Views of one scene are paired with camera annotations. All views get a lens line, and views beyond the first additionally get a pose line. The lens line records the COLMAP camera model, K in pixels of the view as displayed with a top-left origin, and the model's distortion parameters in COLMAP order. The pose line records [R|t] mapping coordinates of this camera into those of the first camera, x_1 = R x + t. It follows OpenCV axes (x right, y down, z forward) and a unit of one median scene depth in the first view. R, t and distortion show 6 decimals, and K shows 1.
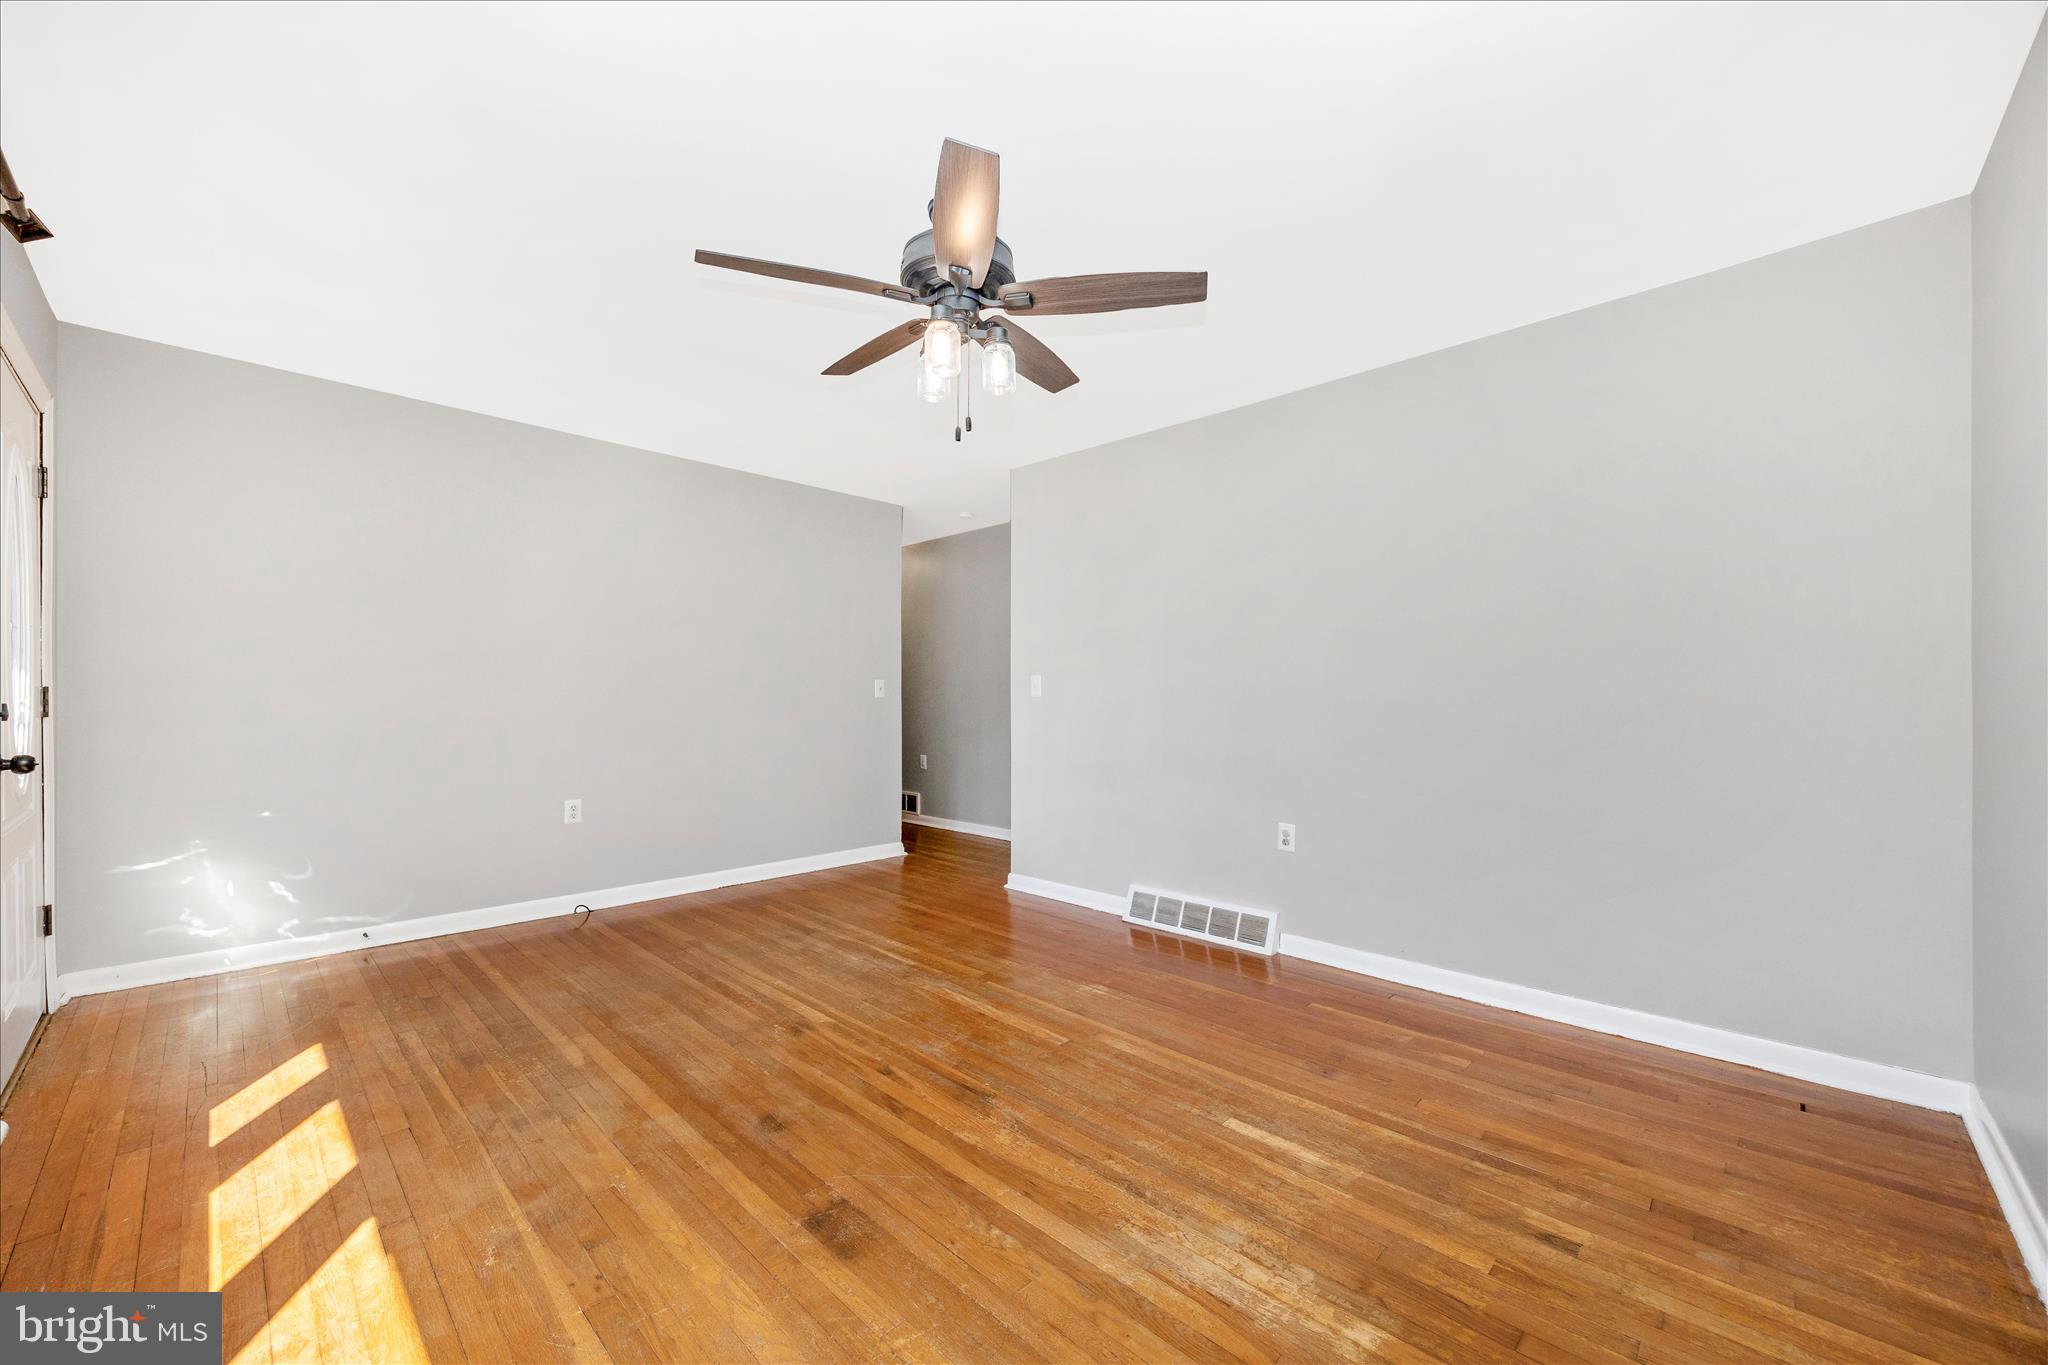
lens RADIAL K [[774.8, 0, 1031.7], [0, 774.8, 685.1], [0, 0, 1]] dist [-0.001767, -0.000164]
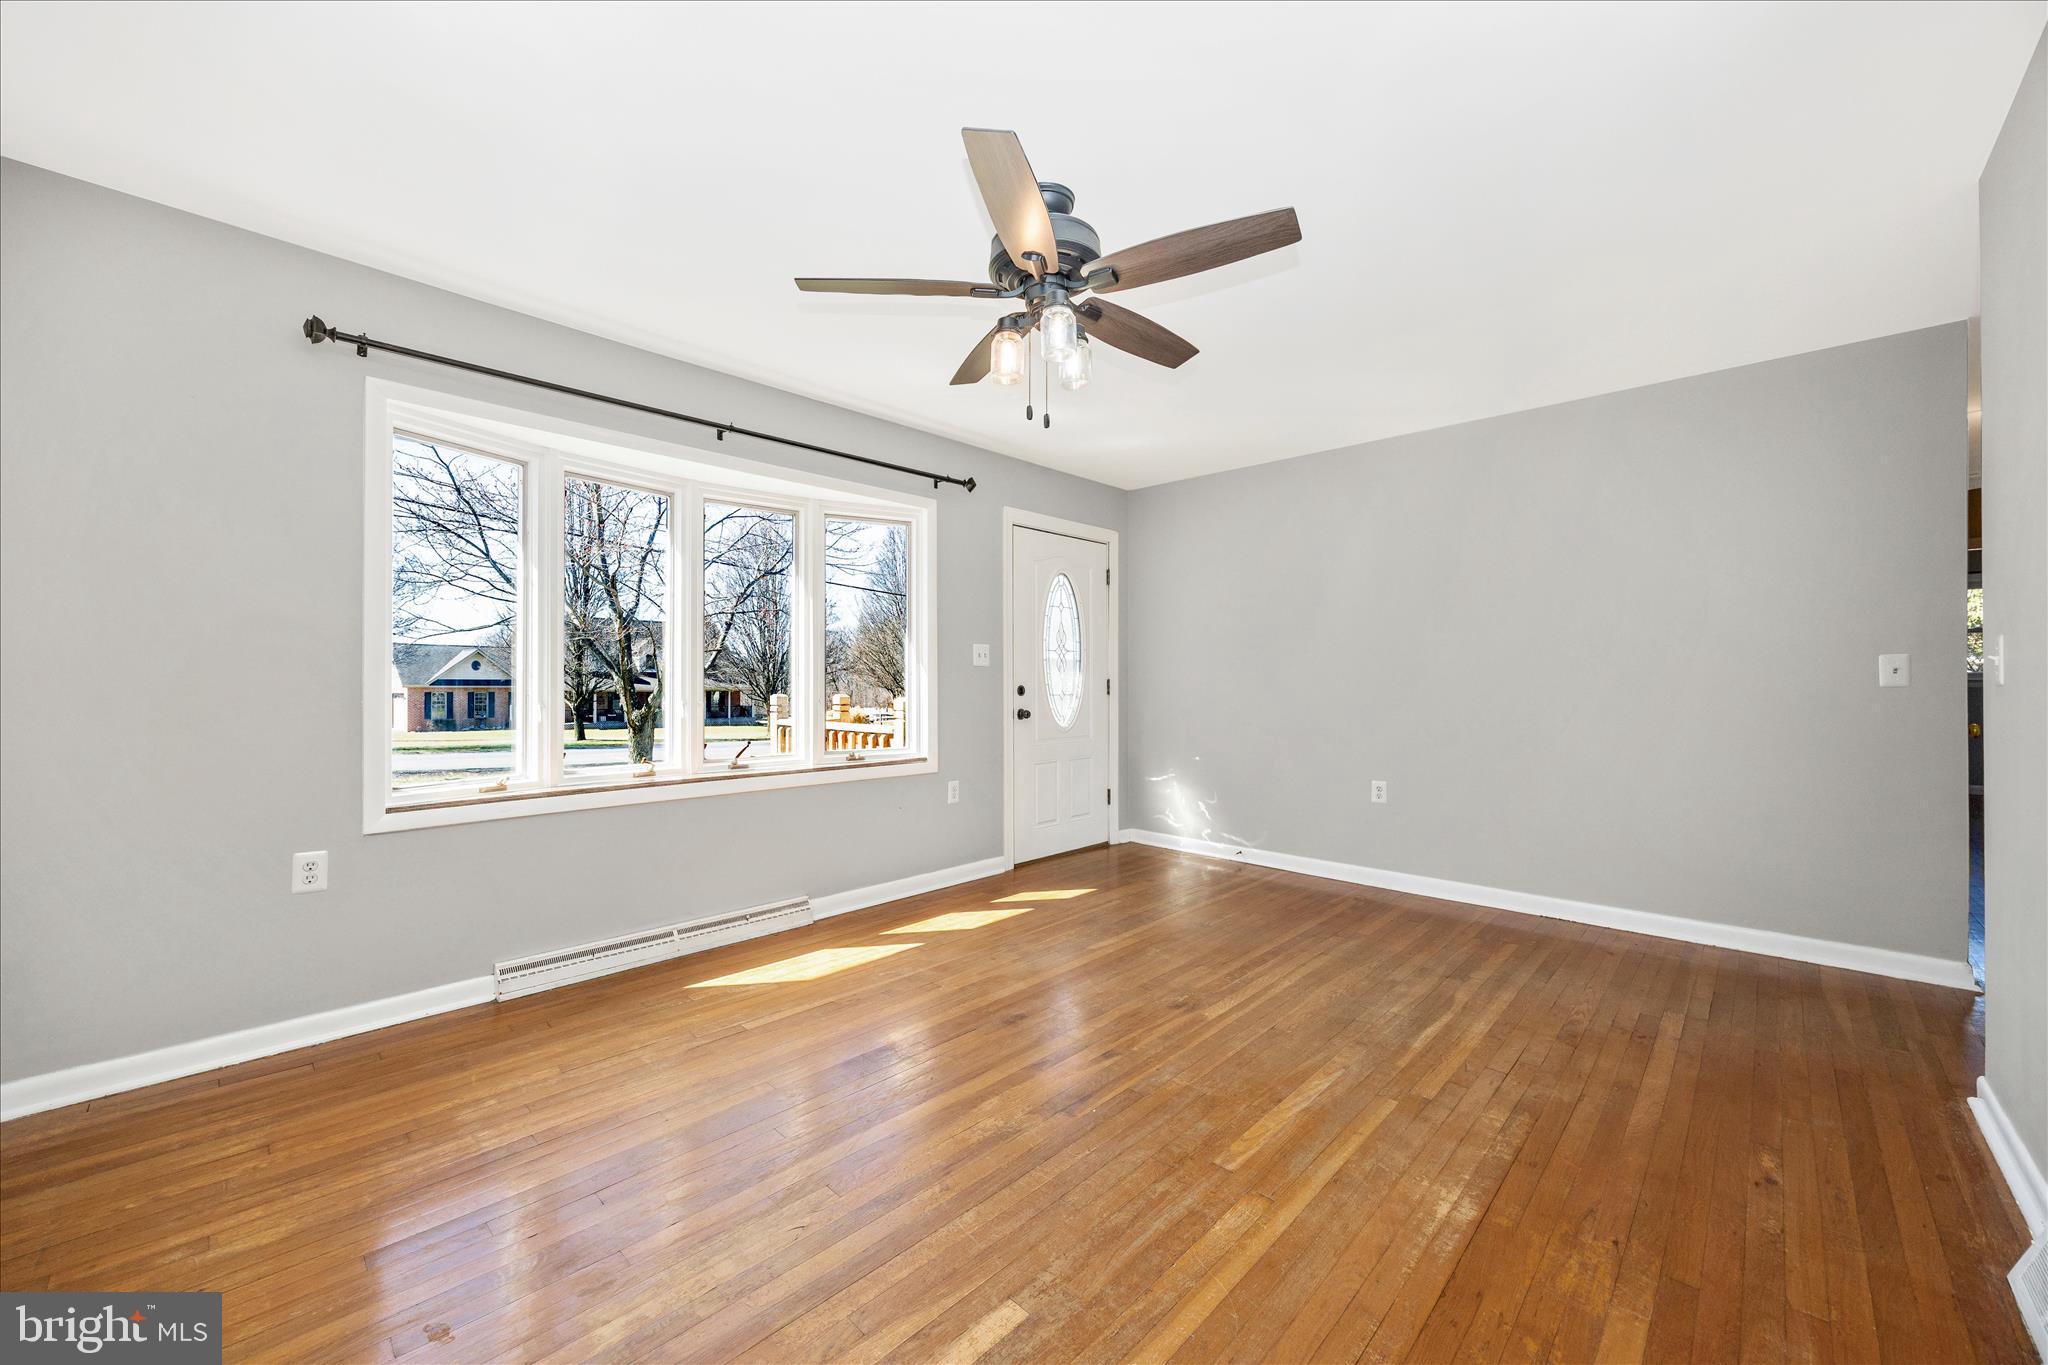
lens RADIAL K [[774.8, 0, 1031.4], [0, 774.8, 679.3], [0, 0, 1]] dist [-0.001767, -0.000164]
pose [[0.014645, -0.005630, -0.999877, 0.601093], [0.015501, 0.999865, -0.005403, 0.007681], [0.999773, -0.015420, 0.014730, 0.645727]]
